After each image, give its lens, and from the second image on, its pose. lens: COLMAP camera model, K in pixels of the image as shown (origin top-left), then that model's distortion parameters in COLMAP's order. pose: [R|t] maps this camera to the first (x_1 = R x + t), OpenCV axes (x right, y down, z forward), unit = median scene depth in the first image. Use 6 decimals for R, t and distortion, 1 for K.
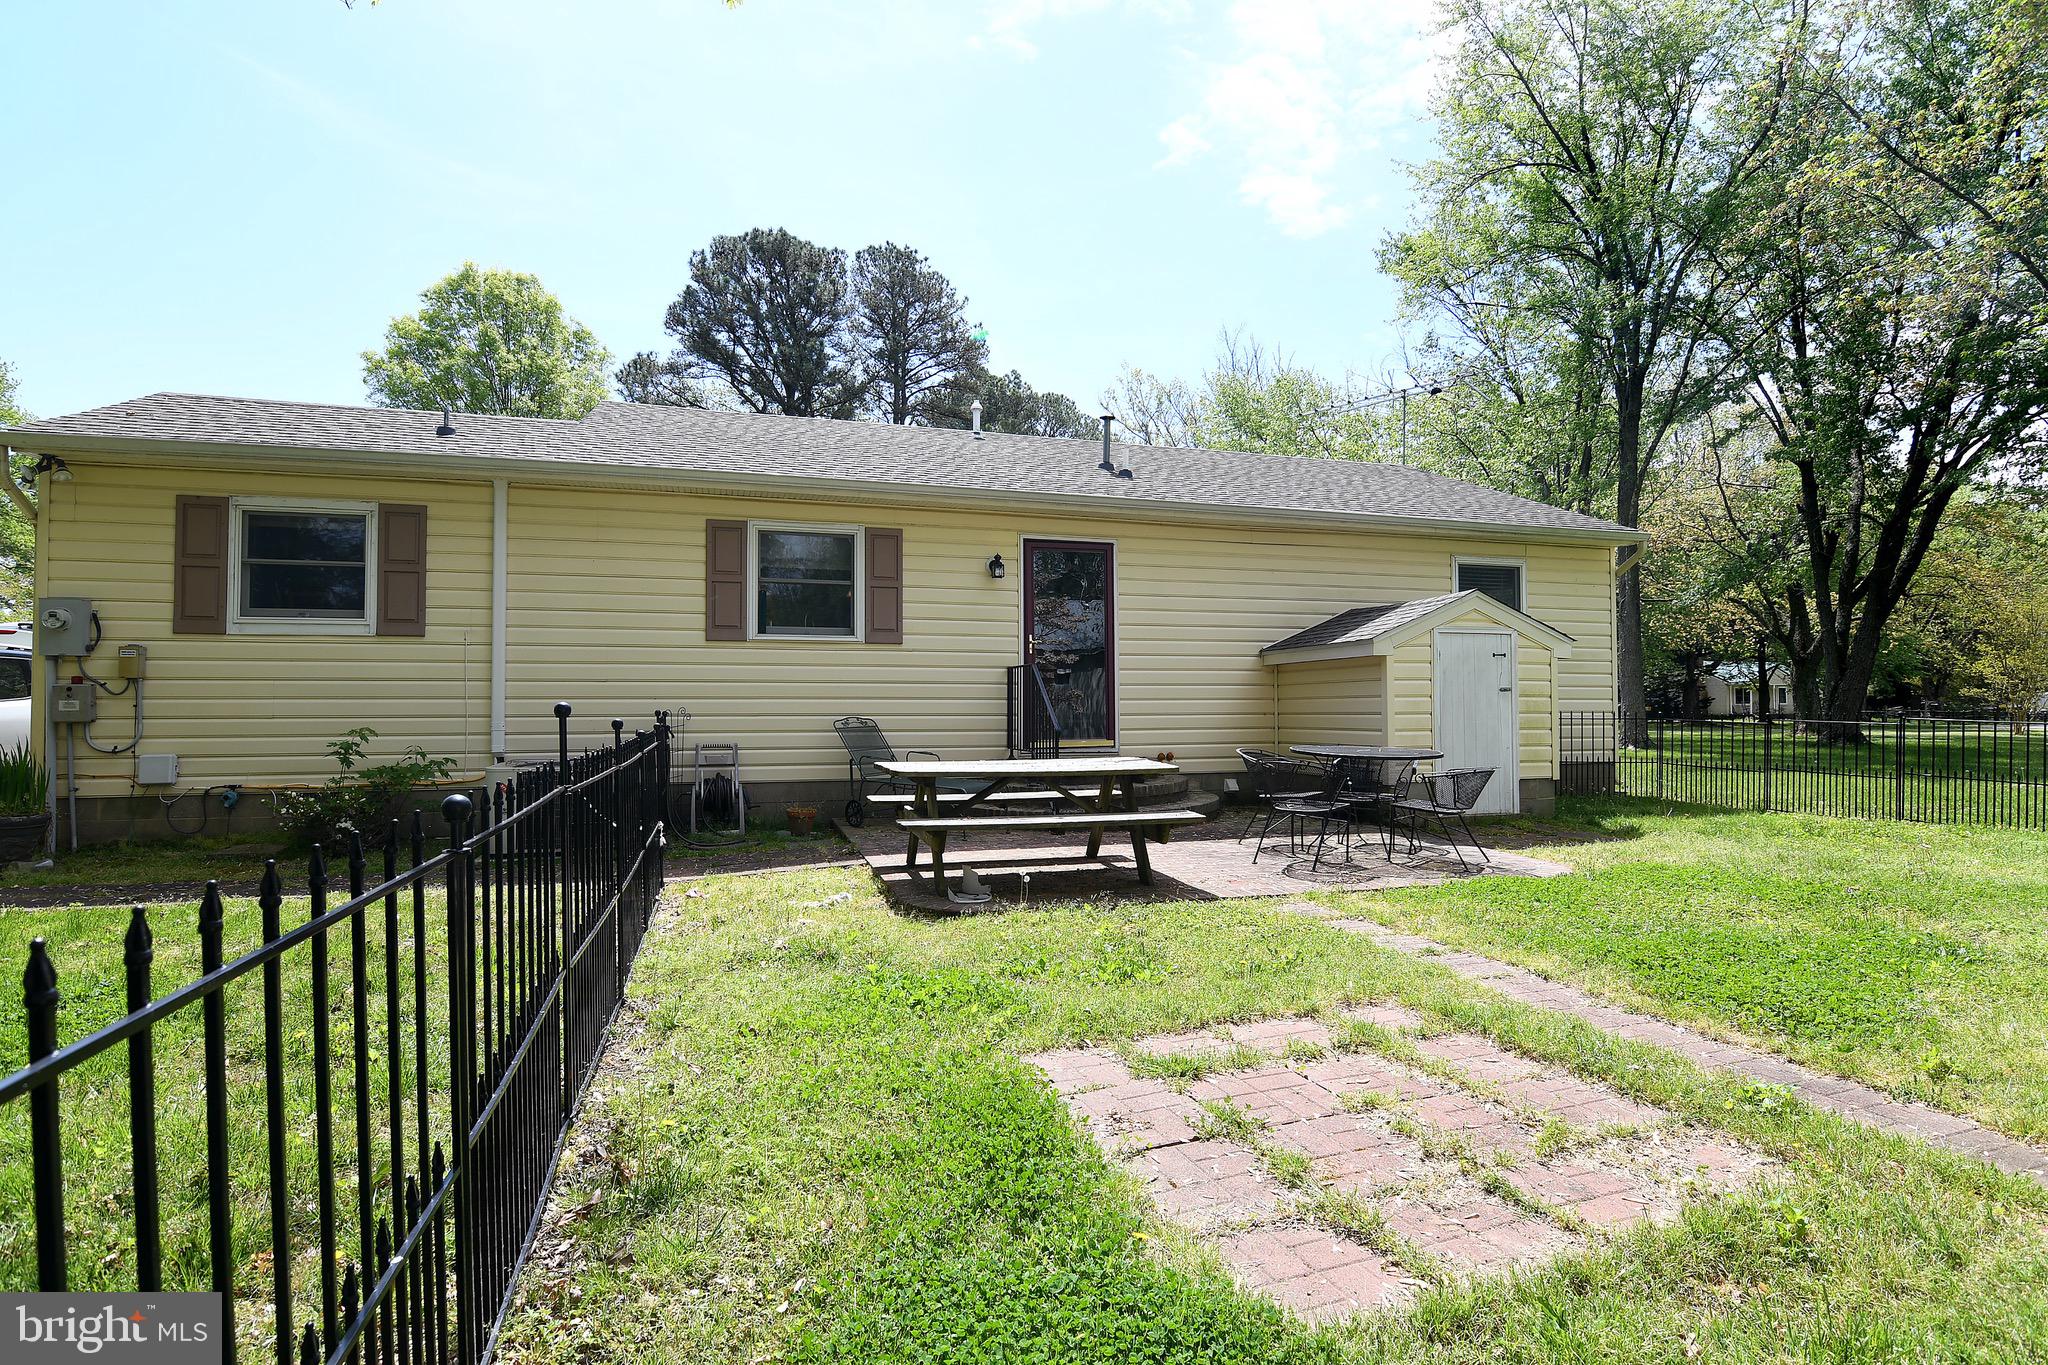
lens RADIAL K [[985.5, 0, 904.0], [0, 985.5, 706.6], [0, 0, 1]] dist [-0.006694, 0.000249]
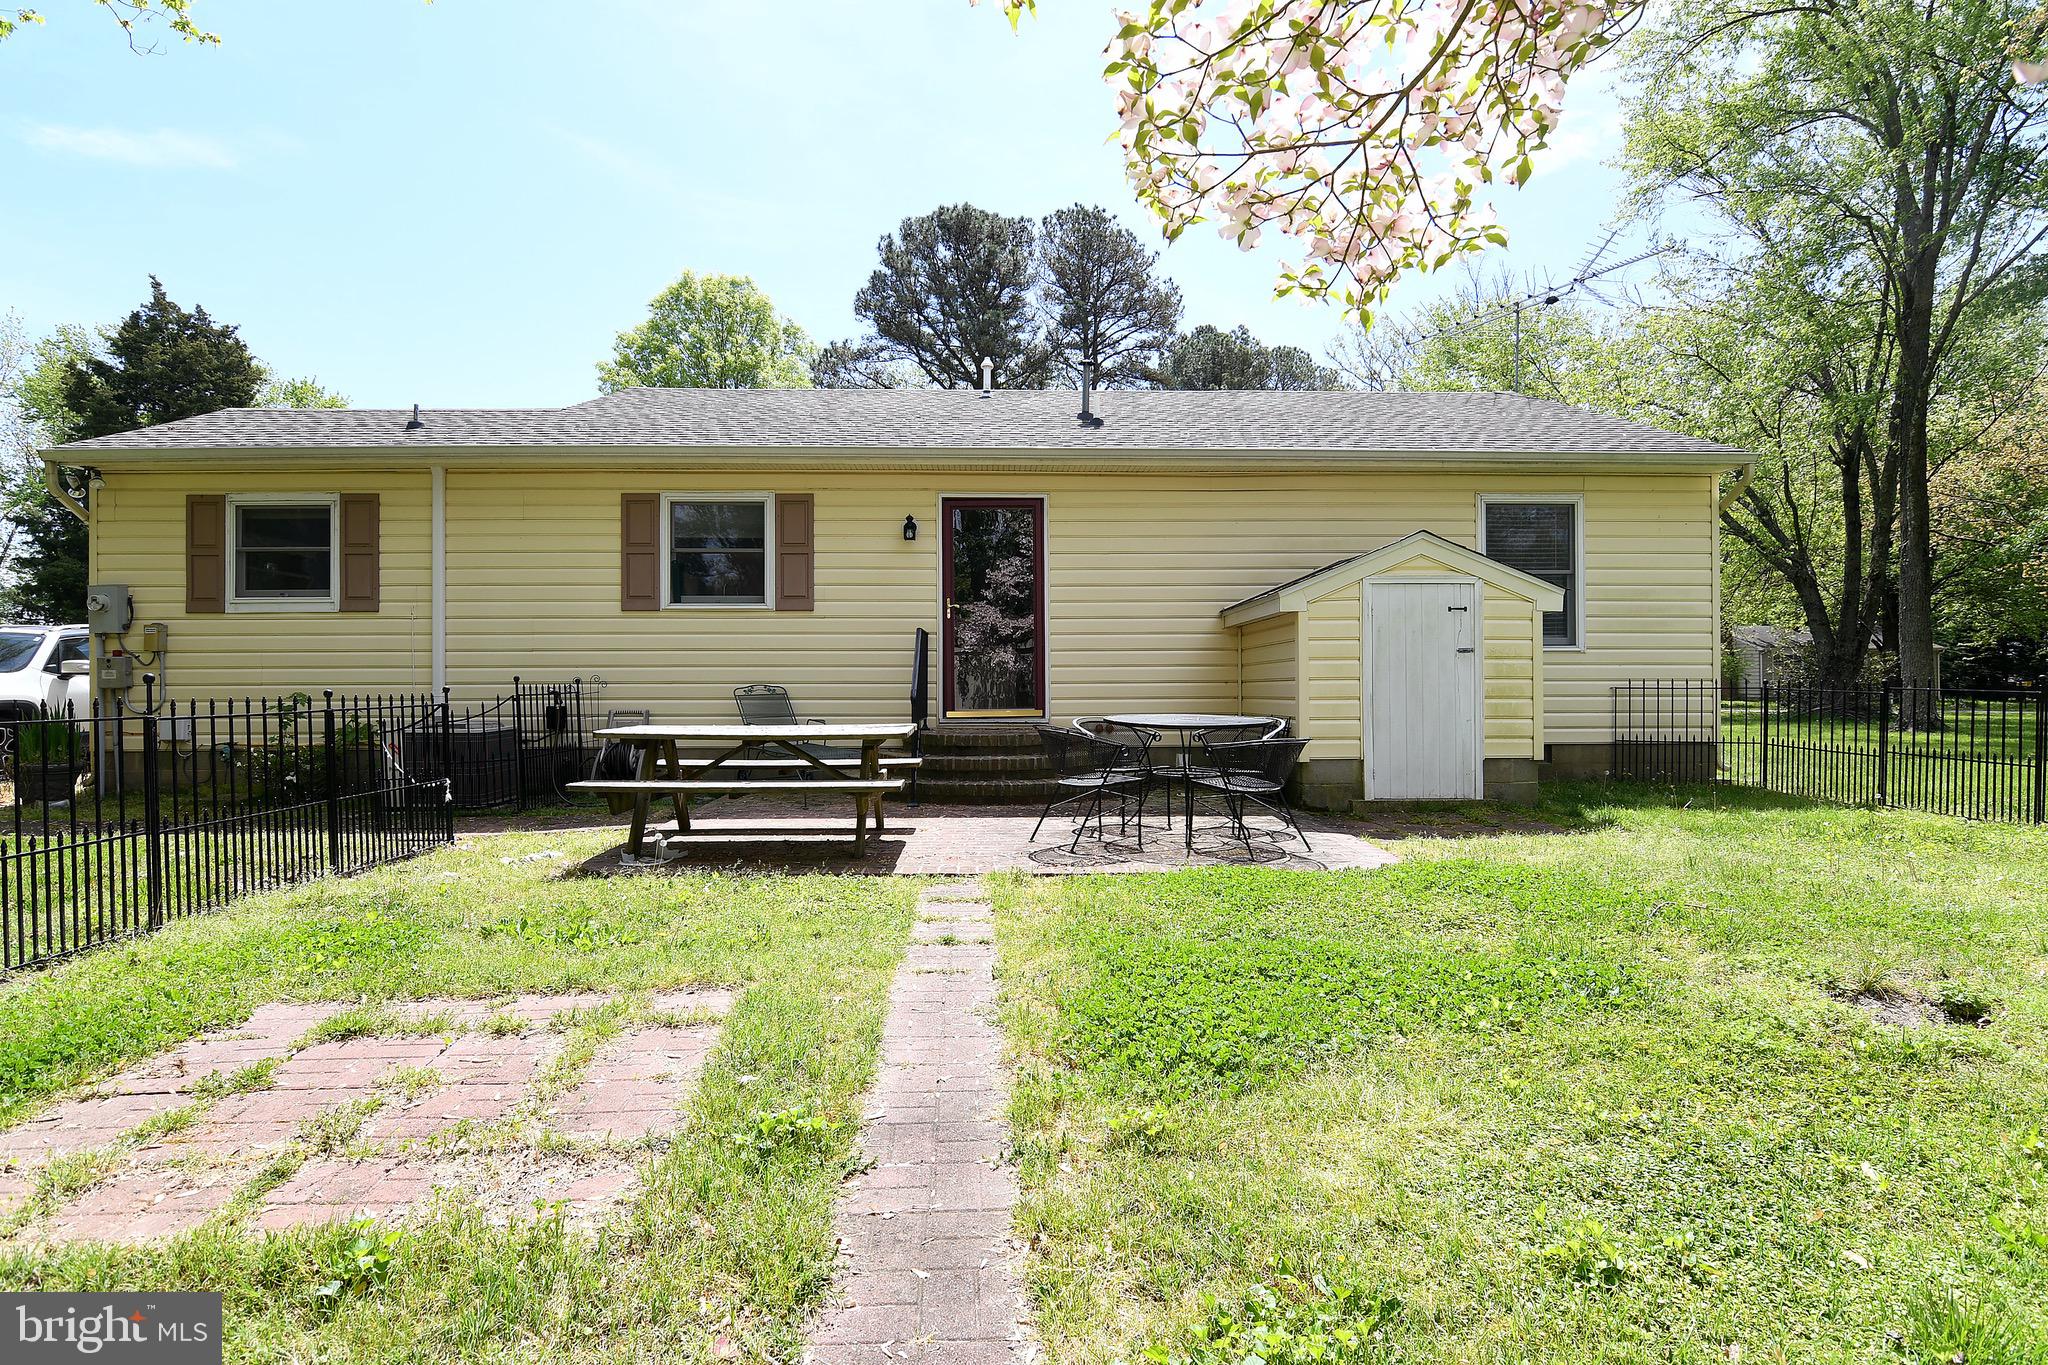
lens RADIAL K [[985.5, 0, 981.9], [0, 985.5, 702.4], [0, 0, 1]] dist [-0.006694, 0.000249]
pose [[0.967448, 0.003058, -0.253052, 0.404456], [0.000950, 0.999876, 0.015713, 0.012722], [0.253069, -0.015441, 0.967325, 0.086041]]
